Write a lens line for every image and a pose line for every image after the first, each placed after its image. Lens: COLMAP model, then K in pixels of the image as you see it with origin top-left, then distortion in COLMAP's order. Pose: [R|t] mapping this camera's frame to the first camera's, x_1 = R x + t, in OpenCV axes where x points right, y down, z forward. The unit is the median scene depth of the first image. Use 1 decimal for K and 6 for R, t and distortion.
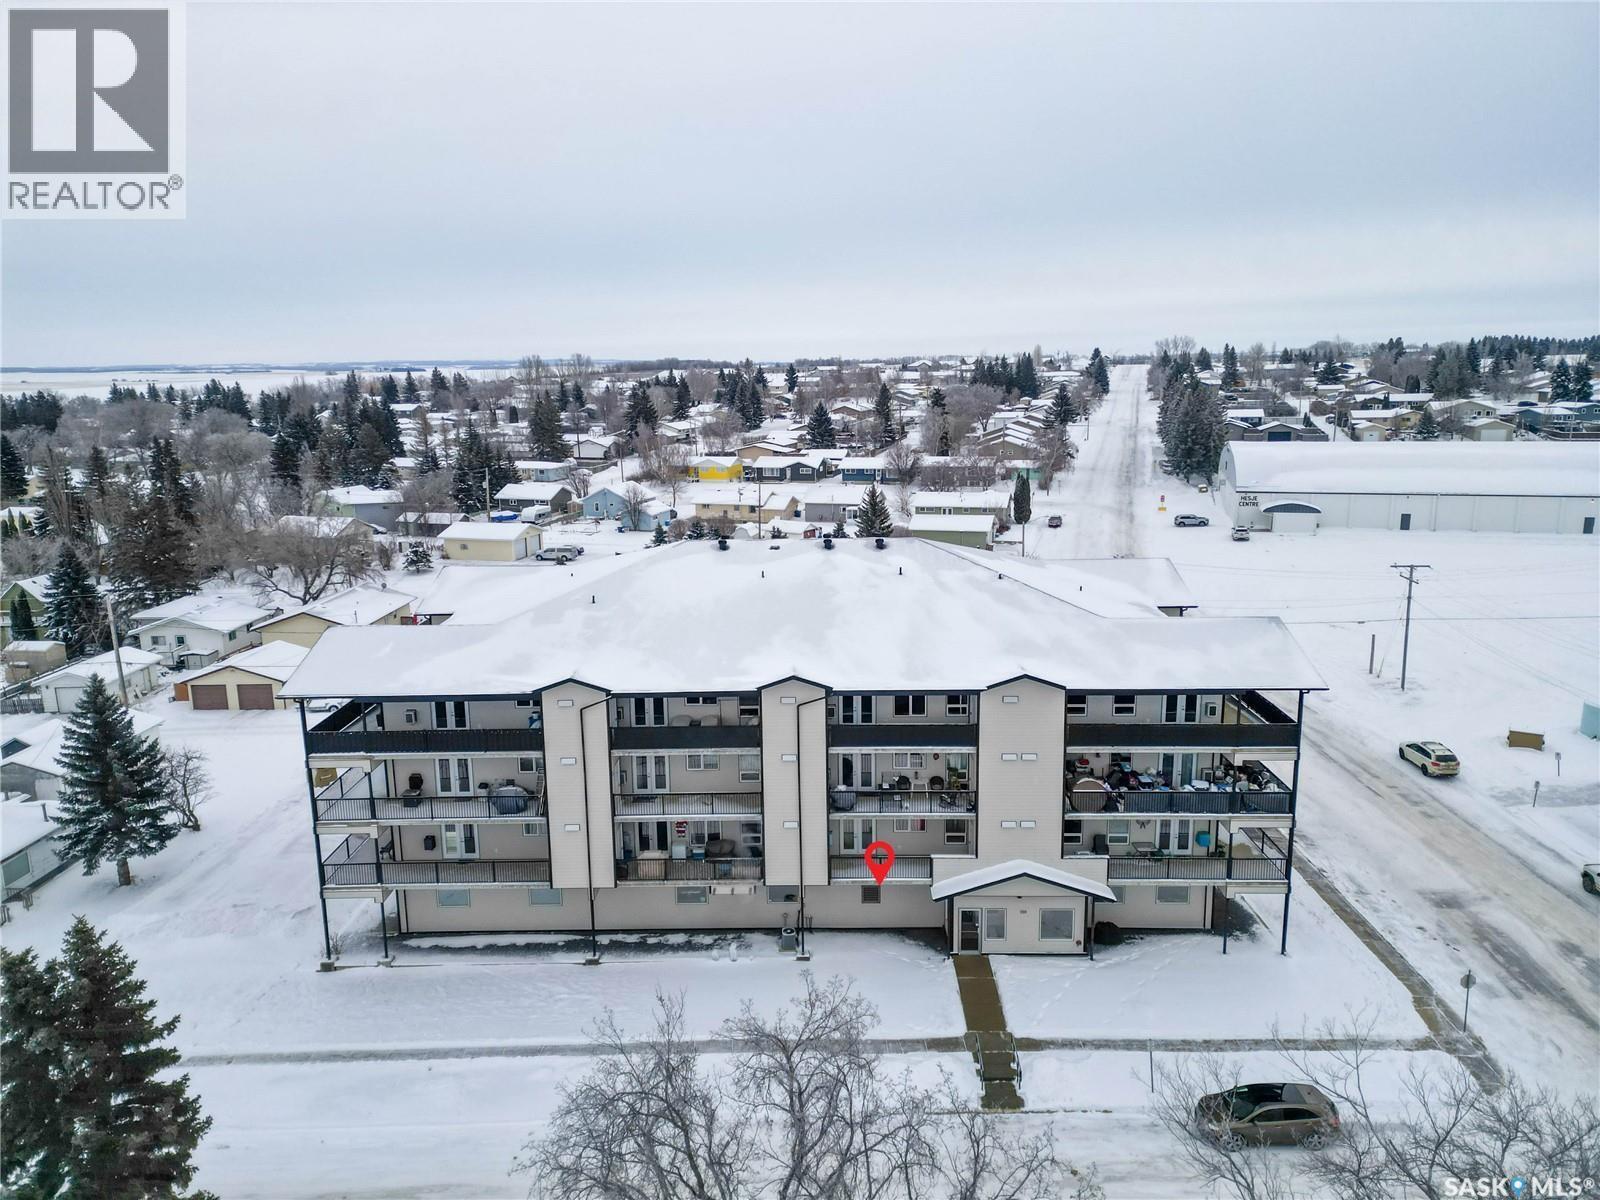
lens RADIAL K [[1087.2, 0, 804.9], [0, 1087.2, 593.4], [0, 0, 1]] dist [0.084924, -0.073957]
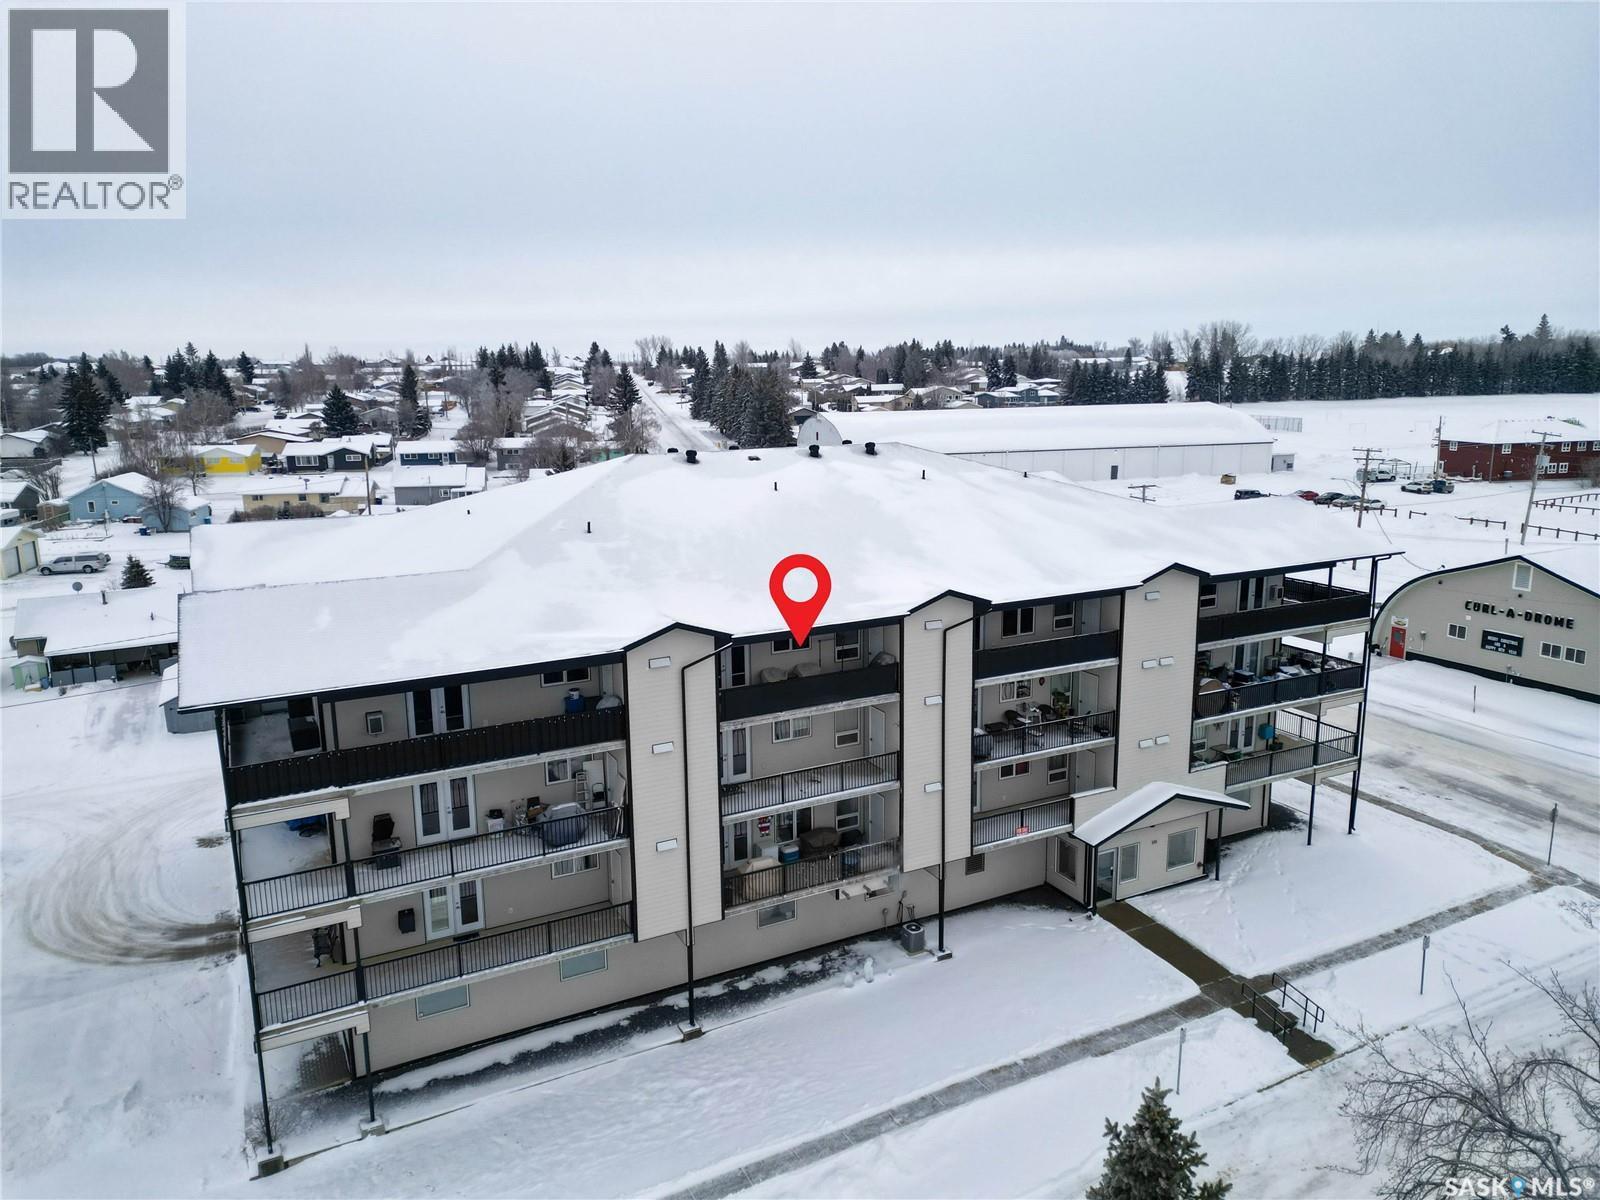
lens RADIAL K [[1087.2, 0, 788.9], [0, 1087.2, 597.0], [0, 0, 1]] dist [0.084924, -0.073957]
pose [[0.885580, -0.091306, 0.455425, -0.427550], [0.093658, 0.995451, 0.017454, 0.052781], [-0.454947, 0.027197, 0.890103, 0.342317]]
